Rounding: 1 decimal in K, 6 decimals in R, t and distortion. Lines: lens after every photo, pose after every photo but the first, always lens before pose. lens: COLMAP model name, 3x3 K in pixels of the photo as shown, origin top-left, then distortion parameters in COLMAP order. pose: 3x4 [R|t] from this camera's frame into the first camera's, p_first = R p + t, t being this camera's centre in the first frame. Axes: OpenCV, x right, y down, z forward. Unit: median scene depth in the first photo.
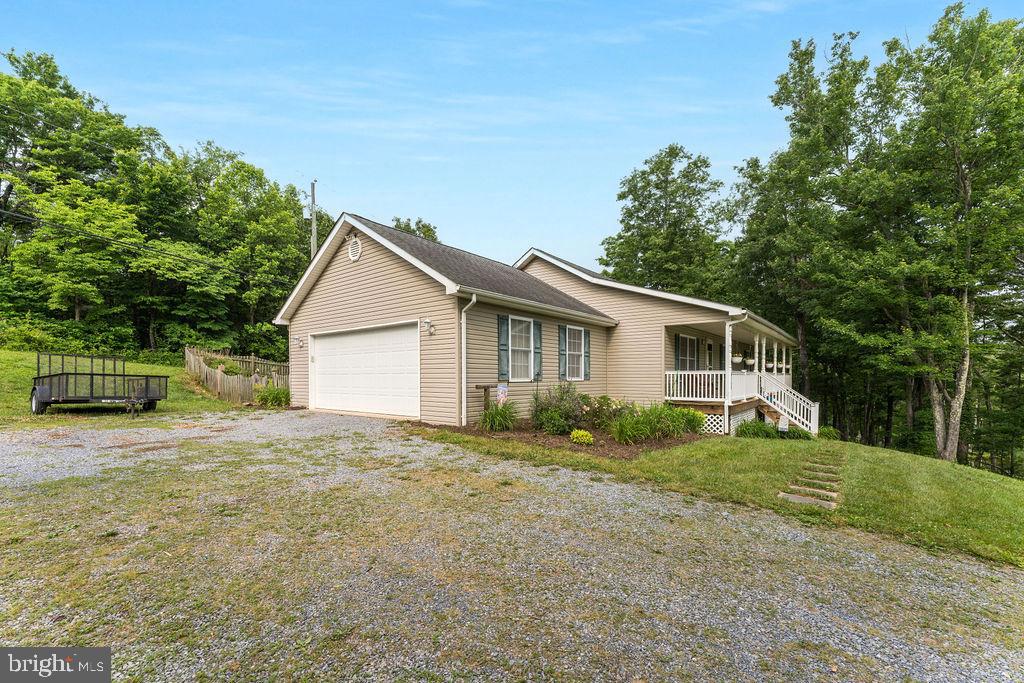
lens RADIAL K [[421.8, 0, 477.6], [0, 421.8, 377.5], [0, 0, 1]] dist [0.002192, -0.000890]
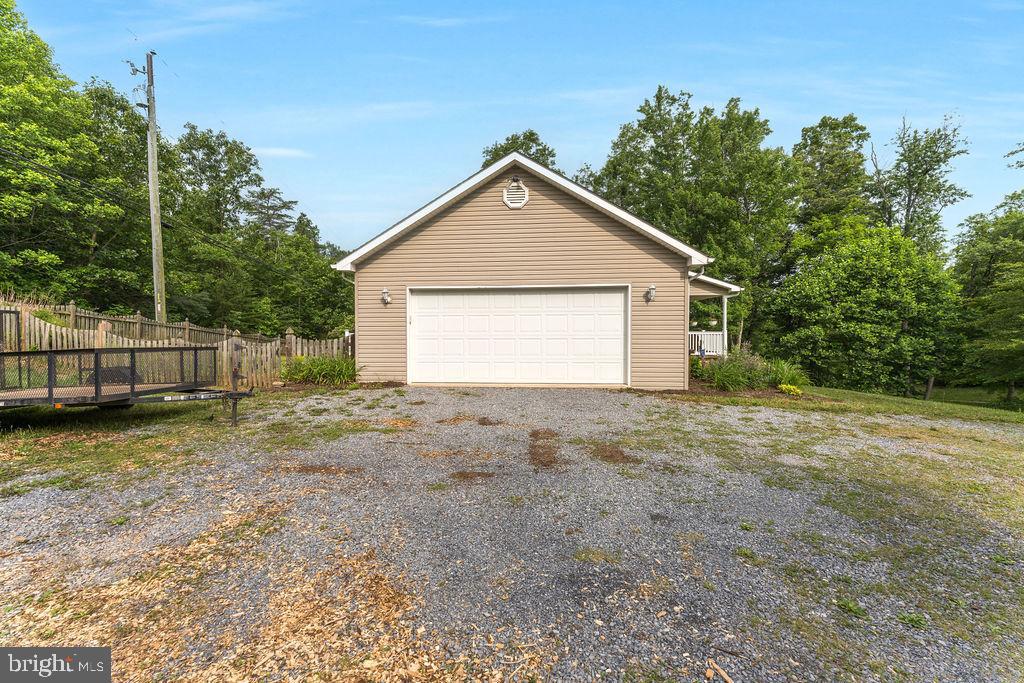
lens RADIAL K [[421.8, 0, 509.6], [0, 421.8, 338.9], [0, 0, 1]] dist [0.002192, -0.000890]
pose [[0.826052, -0.015621, 0.563377, -0.738057], [0.007063, 0.999824, 0.017367, -0.021445], [-0.563549, -0.010367, 0.826017, 0.266423]]
